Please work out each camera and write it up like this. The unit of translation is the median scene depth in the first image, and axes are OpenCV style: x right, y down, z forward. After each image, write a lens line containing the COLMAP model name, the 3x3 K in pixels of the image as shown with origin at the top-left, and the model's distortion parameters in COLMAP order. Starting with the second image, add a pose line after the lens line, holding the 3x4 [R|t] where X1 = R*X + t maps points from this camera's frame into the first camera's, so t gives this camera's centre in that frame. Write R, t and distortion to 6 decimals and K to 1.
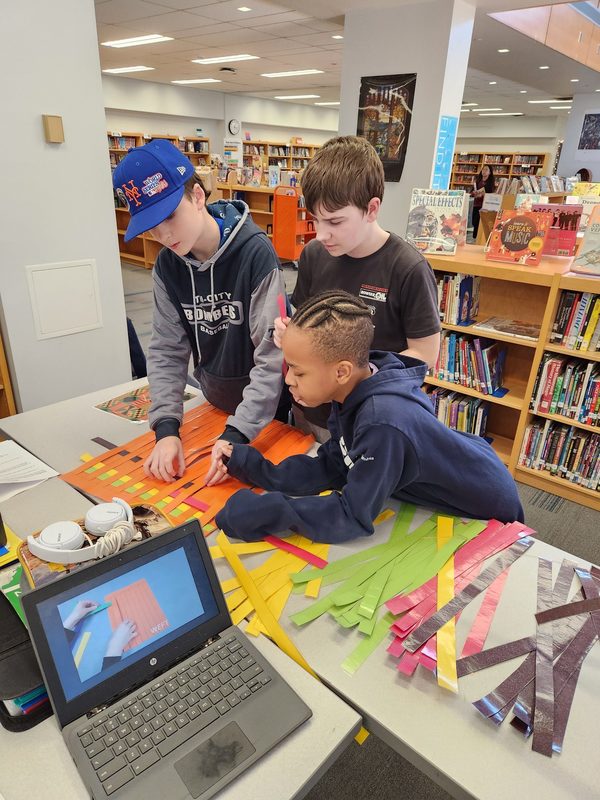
lens RADIAL K [[537.4, 0, 298.5], [0, 537.4, 404.2], [0, 0, 1]] dist [0.020925, 0.000079]
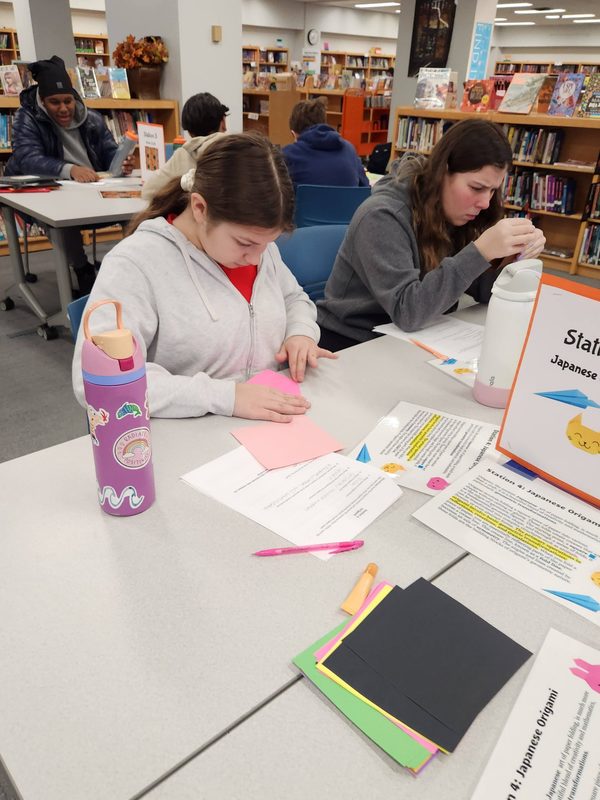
lens RADIAL K [[609.1, 0, 295.5], [0, 609.1, 397.1], [0, 0, 1]] dist [0.026683, -0.017675]
pose [[0.991527, 0.057687, -0.116388, 0.023168], [-0.051315, 0.997054, 0.057017, 0.108003], [0.119334, -0.050562, 0.991566, -0.200151]]
